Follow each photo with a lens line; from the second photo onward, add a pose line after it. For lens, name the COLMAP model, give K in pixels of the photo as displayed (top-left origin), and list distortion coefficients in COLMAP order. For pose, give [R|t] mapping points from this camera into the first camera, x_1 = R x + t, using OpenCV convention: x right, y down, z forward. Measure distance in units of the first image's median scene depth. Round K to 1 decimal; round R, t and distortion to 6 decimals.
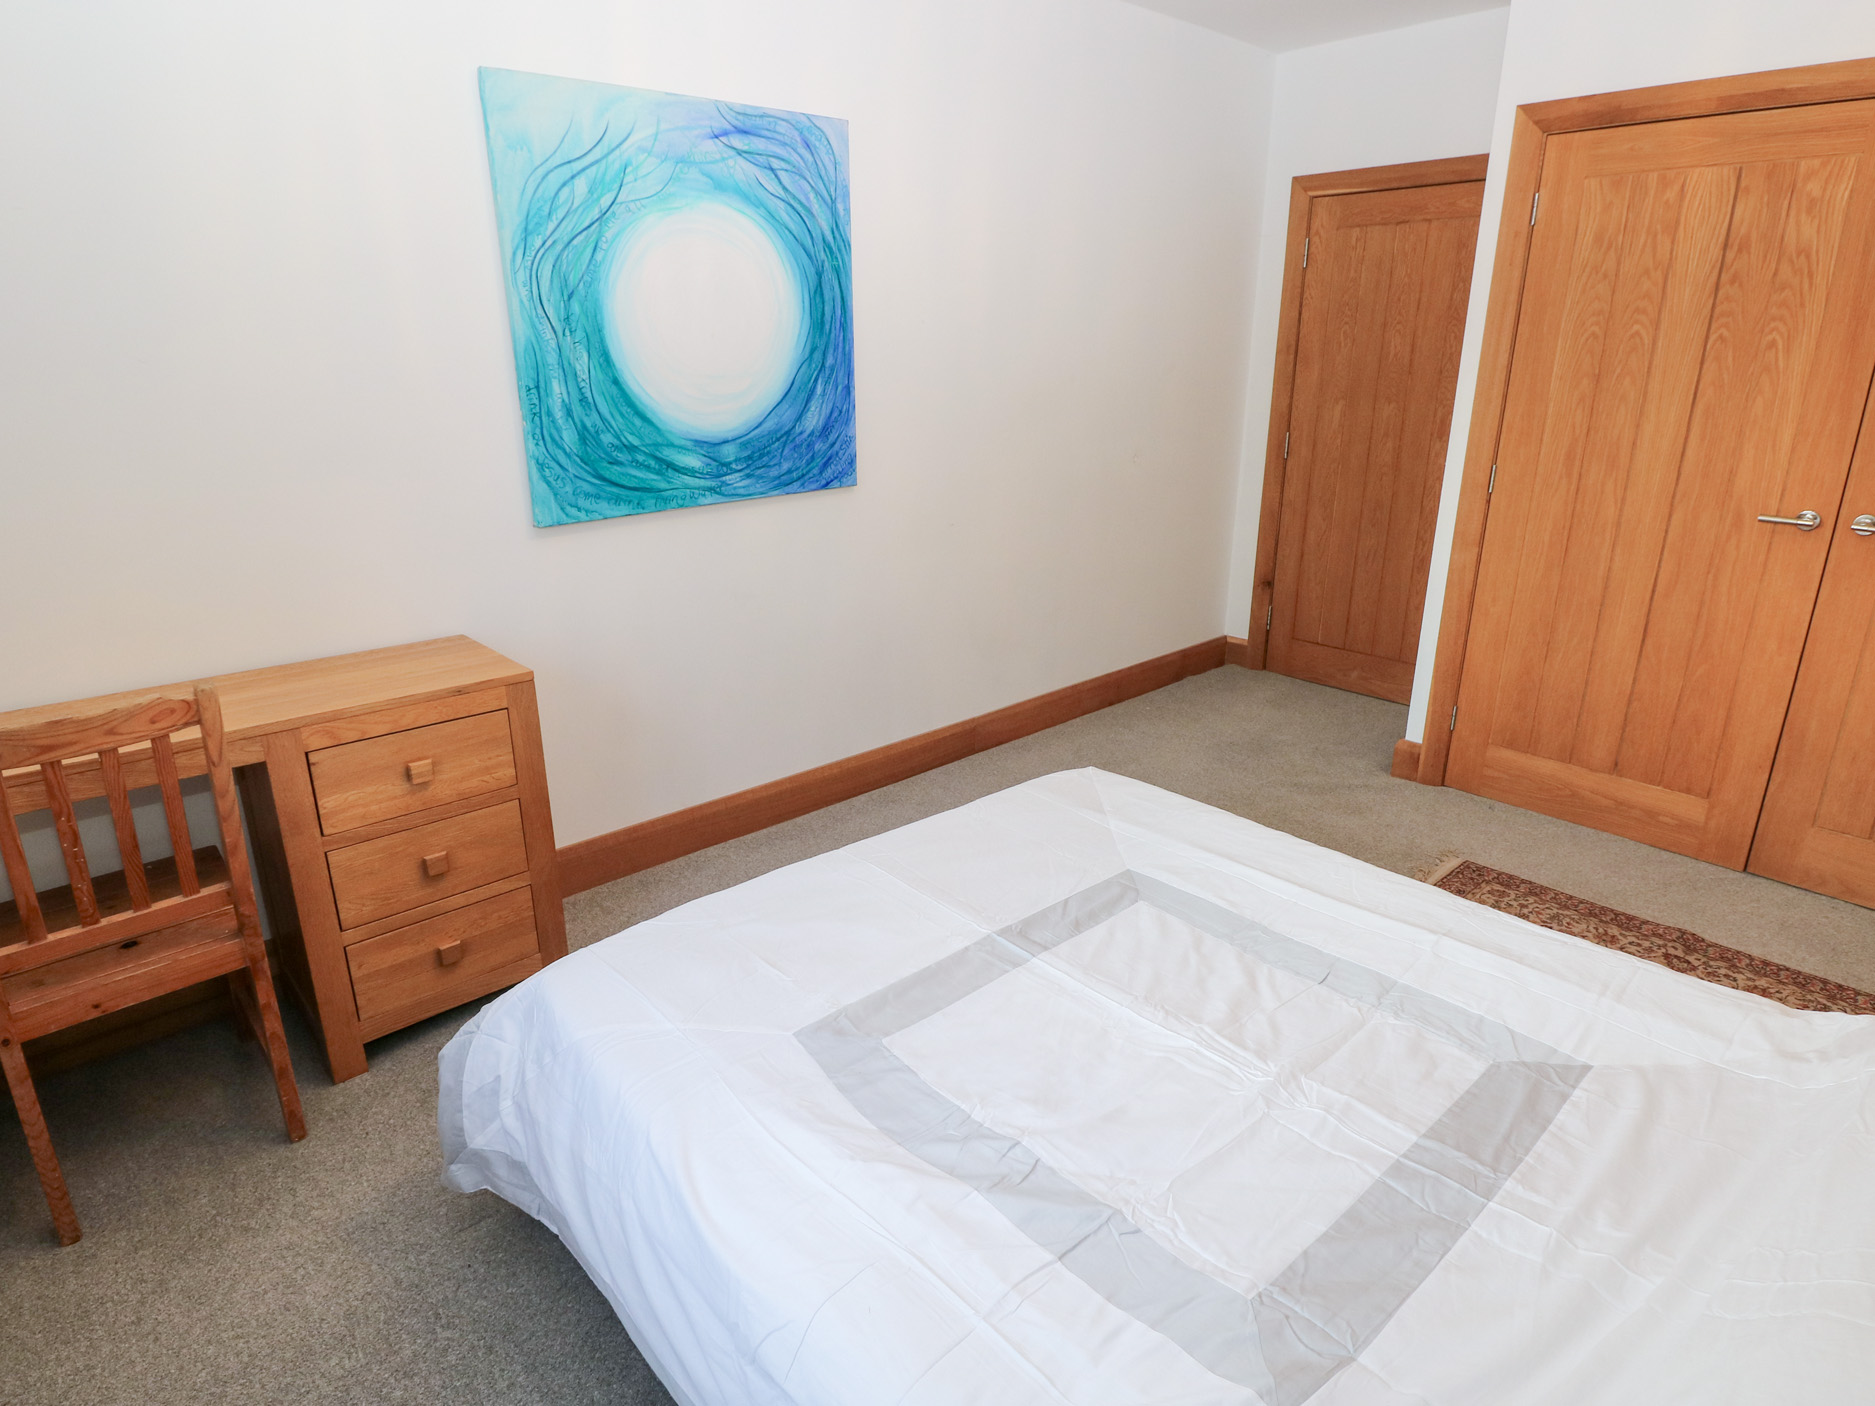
lens RADIAL K [[1030.3, 0, 921.4], [0, 1030.3, 703.2], [0, 0, 1]] dist [-0.007858, -0.010226]
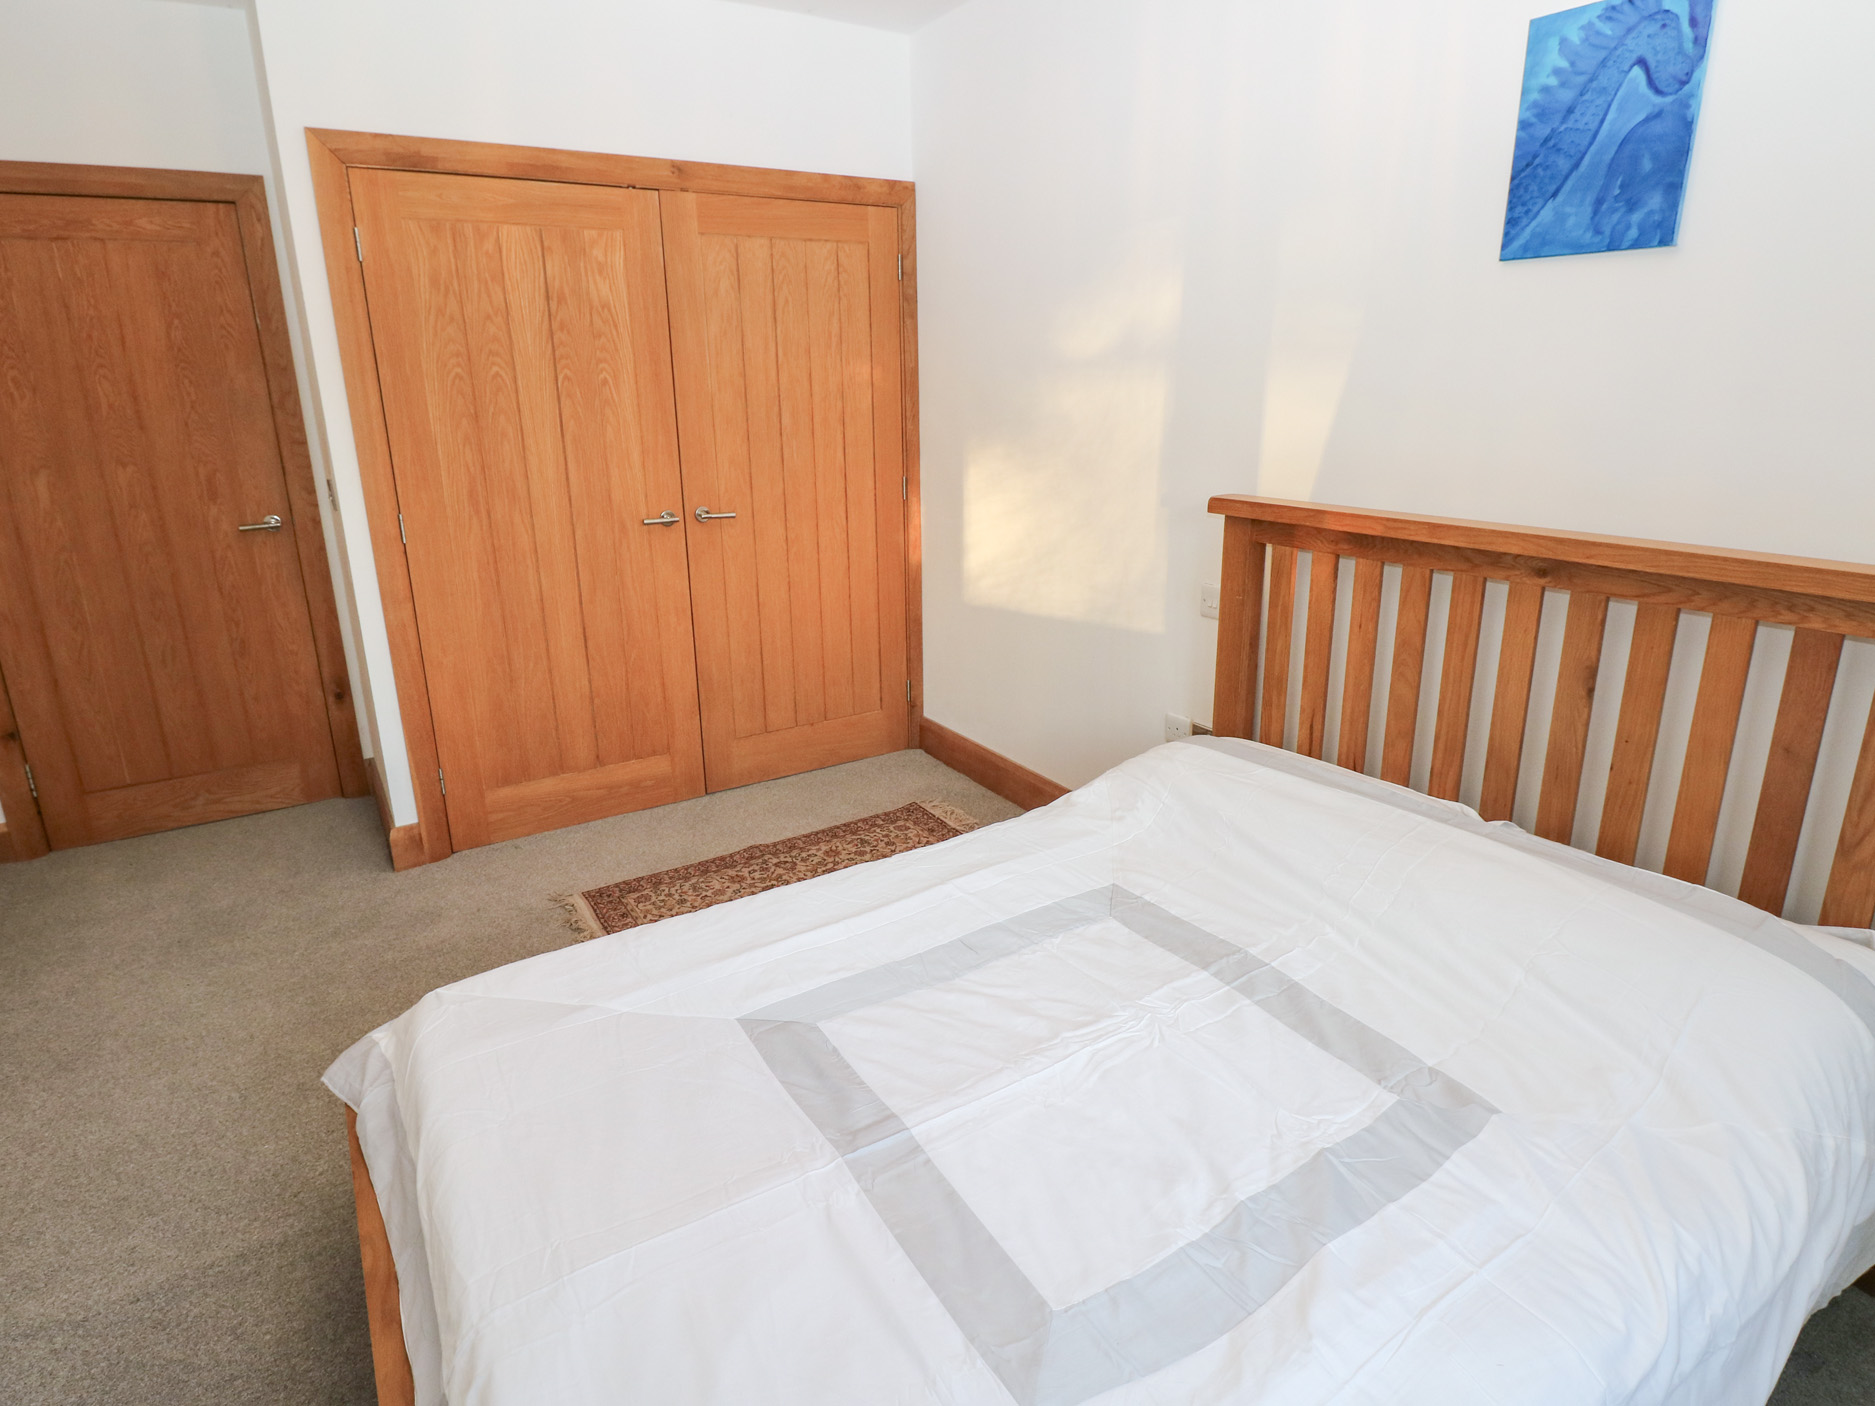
lens RADIAL K [[1030.3, 0, 927.6], [0, 1030.3, 694.4], [0, 0, 1]] dist [-0.007858, -0.010226]
pose [[0.172761, -0.286677, 0.942322, -0.318975], [0.335673, 0.916572, 0.217302, -0.136859], [-0.926001, 0.278771, 0.254577, 0.400414]]
